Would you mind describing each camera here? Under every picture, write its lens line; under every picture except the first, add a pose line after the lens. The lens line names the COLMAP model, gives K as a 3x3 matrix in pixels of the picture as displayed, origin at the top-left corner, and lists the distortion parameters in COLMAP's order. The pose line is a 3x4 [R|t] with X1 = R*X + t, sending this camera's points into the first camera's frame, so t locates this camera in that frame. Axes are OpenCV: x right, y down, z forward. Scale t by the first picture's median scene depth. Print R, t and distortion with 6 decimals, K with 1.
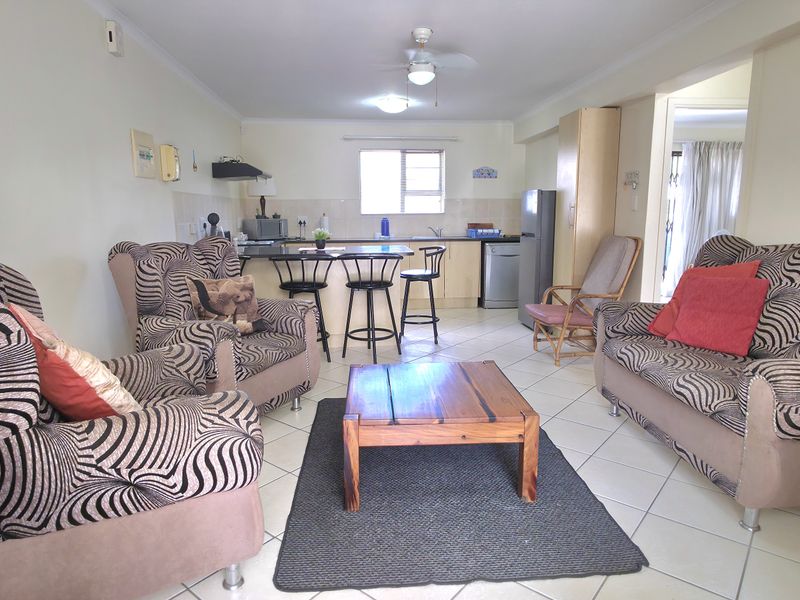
lens RADIAL K [[523.7, 0, 402.2], [0, 523.7, 299.8], [0, 0, 1]] dist [0.020508, -0.006886]
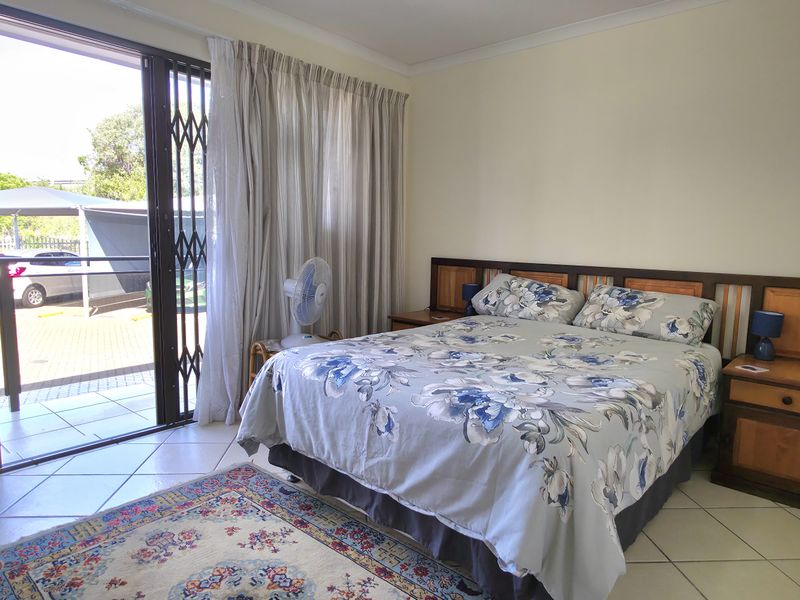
lens RADIAL K [[523.7, 0, 400.4], [0, 523.7, 300.4], [0, 0, 1]] dist [0.020508, -0.006886]
pose [[0.717335, -0.055623, 0.694504, 0.353994], [0.087070, 0.996150, -0.010151, -0.089217], [-0.691266, 0.067752, 0.719417, 0.638460]]
